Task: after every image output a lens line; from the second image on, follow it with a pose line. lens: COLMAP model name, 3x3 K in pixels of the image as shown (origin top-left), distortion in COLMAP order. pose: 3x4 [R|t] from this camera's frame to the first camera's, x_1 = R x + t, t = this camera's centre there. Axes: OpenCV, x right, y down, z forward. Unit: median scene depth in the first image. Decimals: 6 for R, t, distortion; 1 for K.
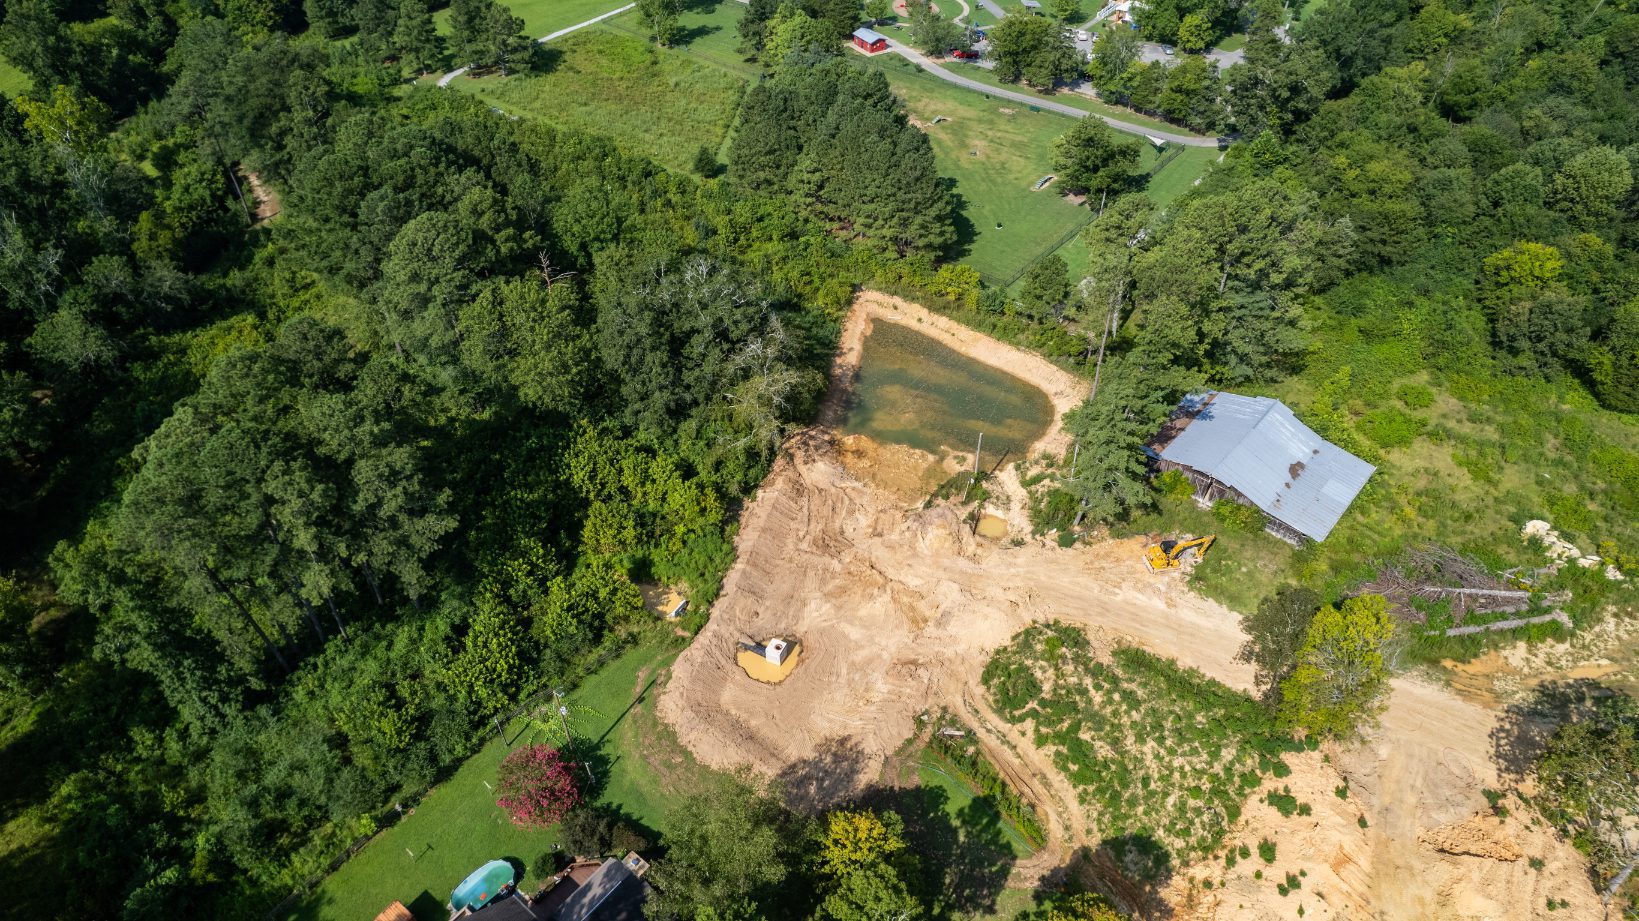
lens RADIAL K [[1054.3, 0, 822.2], [0, 1054.3, 467.0], [0, 0, 1]] dist [-0.065440, 0.047302]
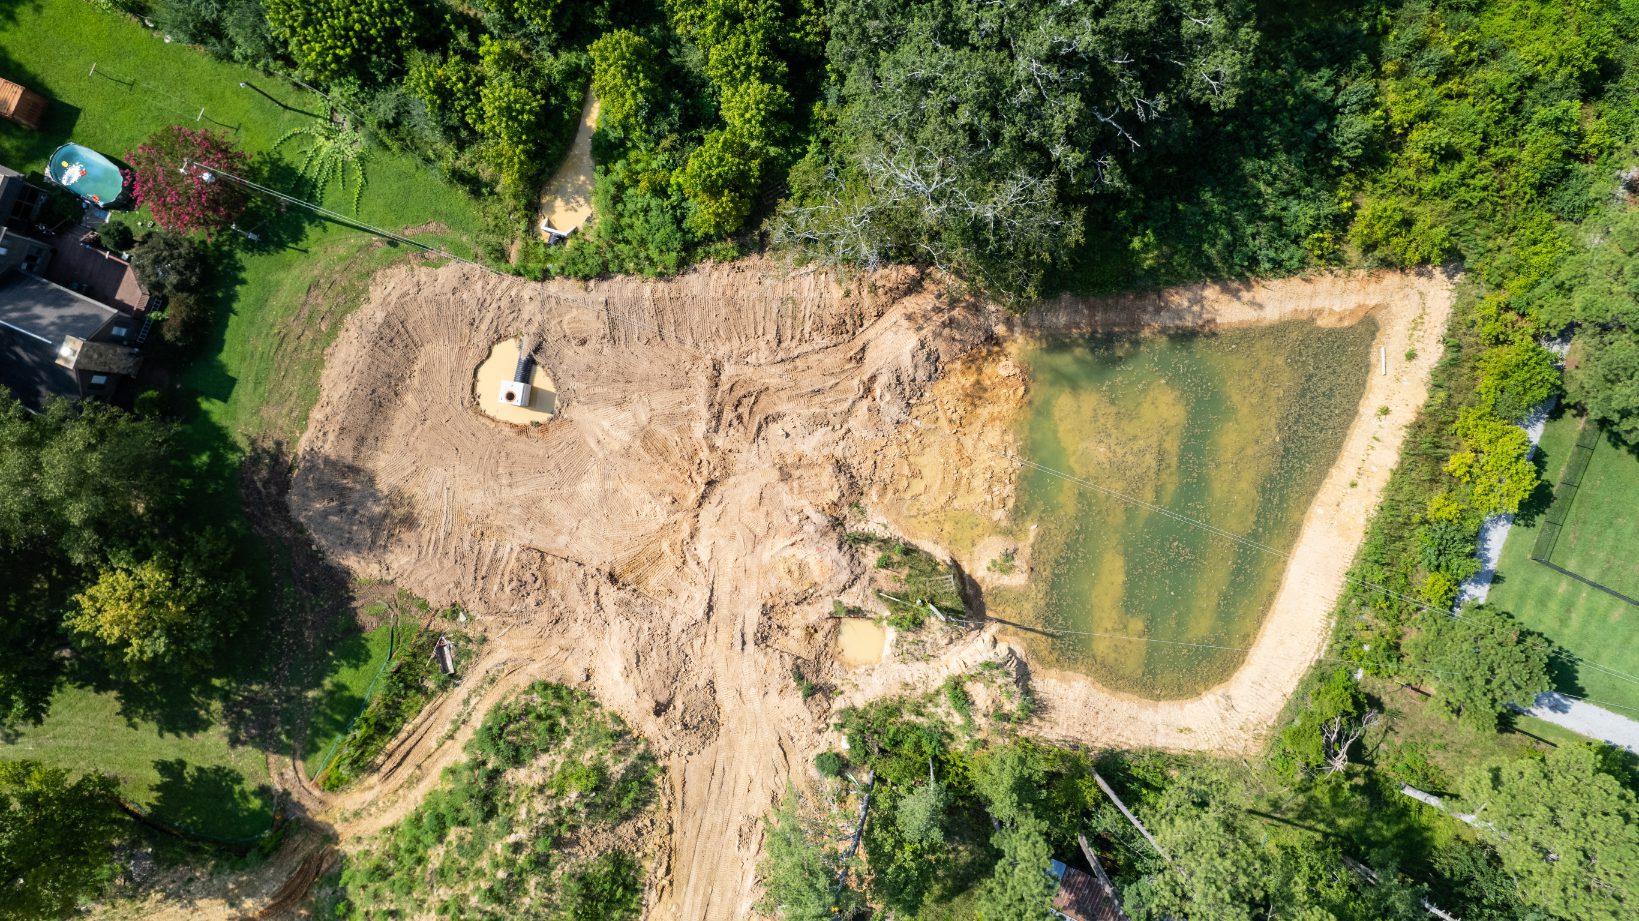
lens RADIAL K [[1054.3, 0, 822.2], [0, 1054.3, 467.0], [0, 0, 1]] dist [-0.065440, 0.047302]
pose [[0.277031, 0.960829, 0.007791, 0.059303], [-0.637360, 0.177687, 0.749800, -0.505282], [0.719045, -0.212684, 0.661619, 0.706449]]
